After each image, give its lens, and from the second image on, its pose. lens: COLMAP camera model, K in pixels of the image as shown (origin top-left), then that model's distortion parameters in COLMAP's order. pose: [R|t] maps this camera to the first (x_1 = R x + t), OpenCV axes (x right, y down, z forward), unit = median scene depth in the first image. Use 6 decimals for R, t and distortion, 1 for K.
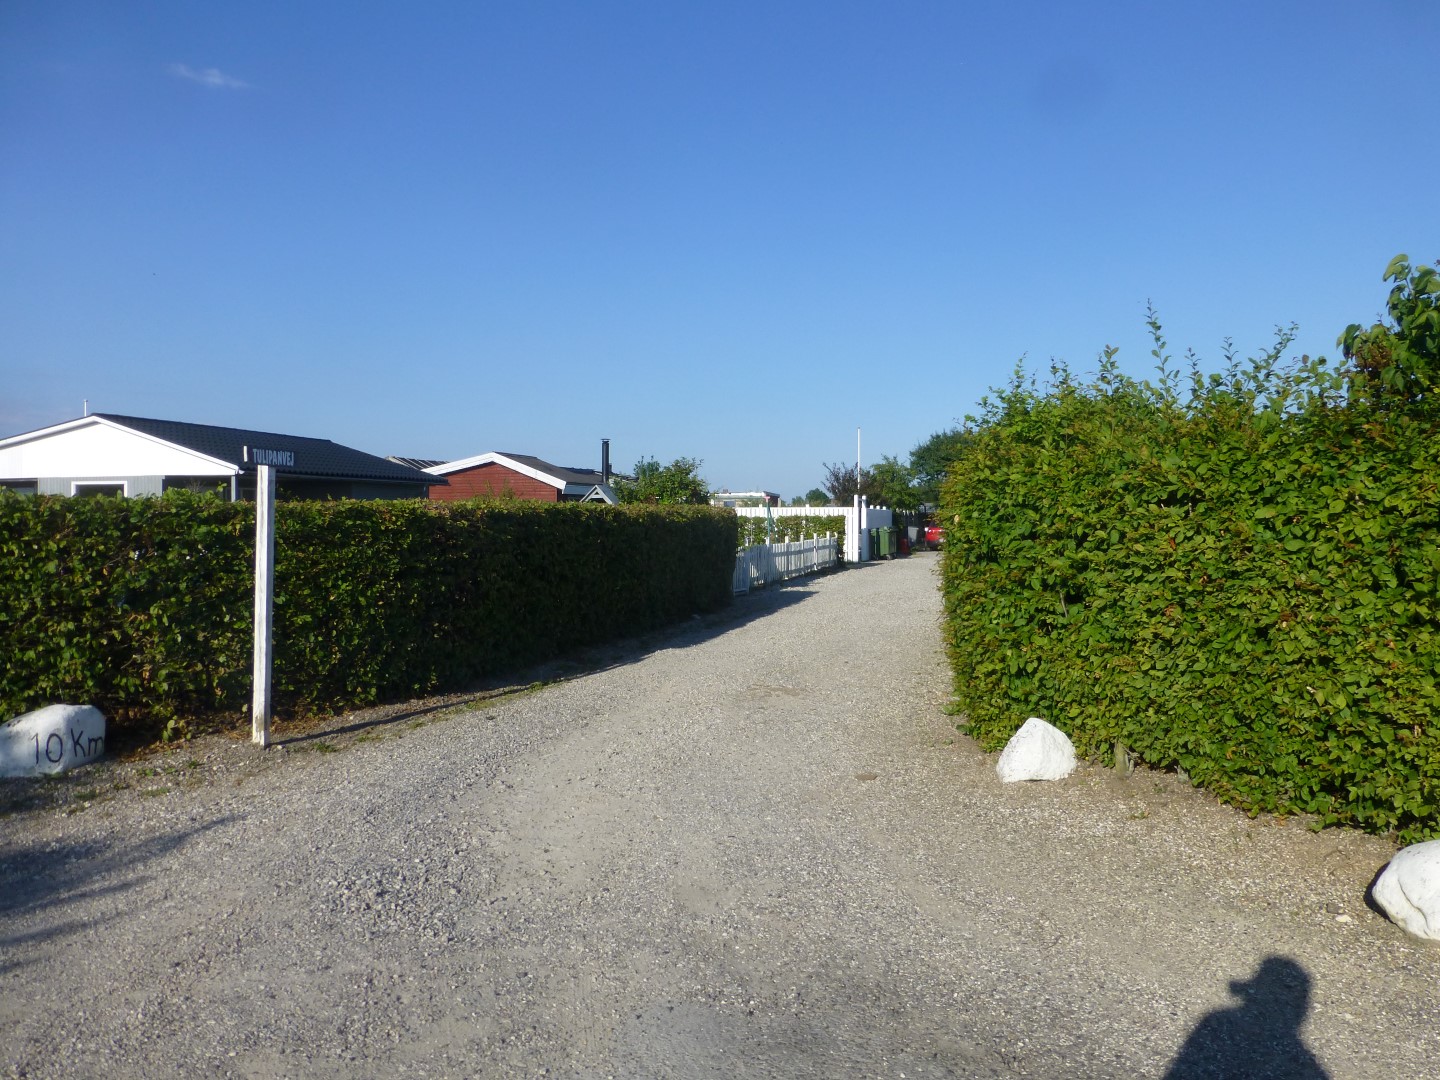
lens RADIAL K [[1061.5, 0, 720.0], [0, 1061.5, 540.0], [0, 0, 1]] dist [-0.049721, -0.000725]
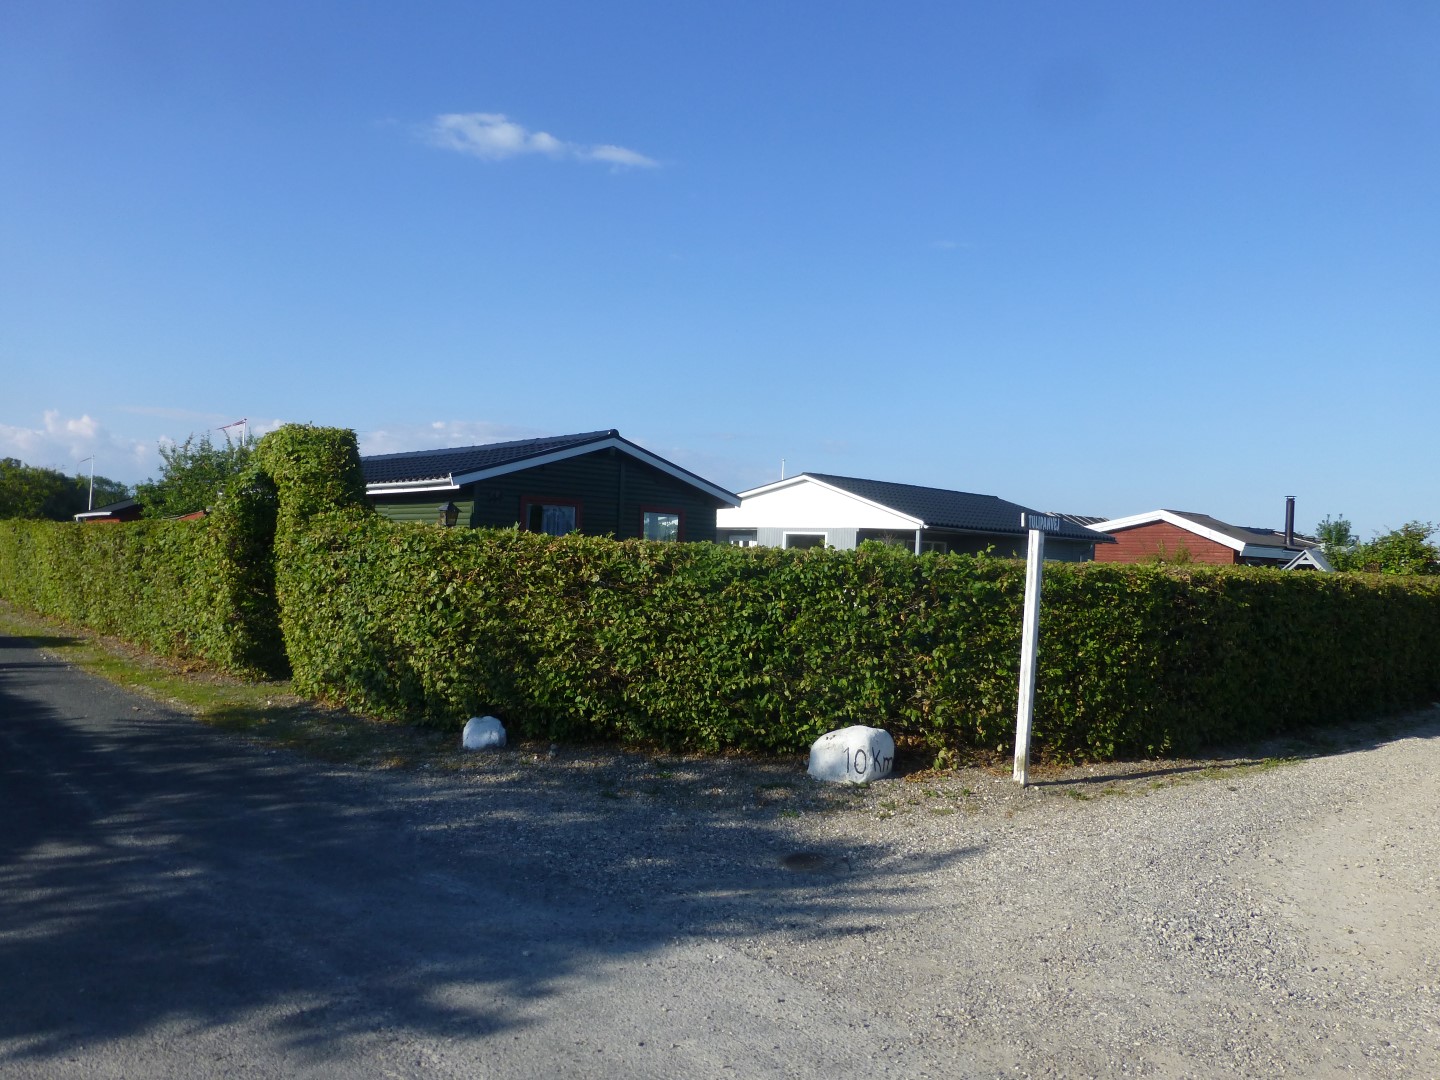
lens RADIAL K [[1061.5, 0, 720.0], [0, 1061.5, 540.0], [0, 0, 1]] dist [-0.049721, -0.000725]
pose [[0.822821, 0.023925, -0.567797, -0.067435], [-0.053782, 0.997908, -0.035889, -0.002495], [0.565751, 0.060068, 0.822386, -0.091237]]
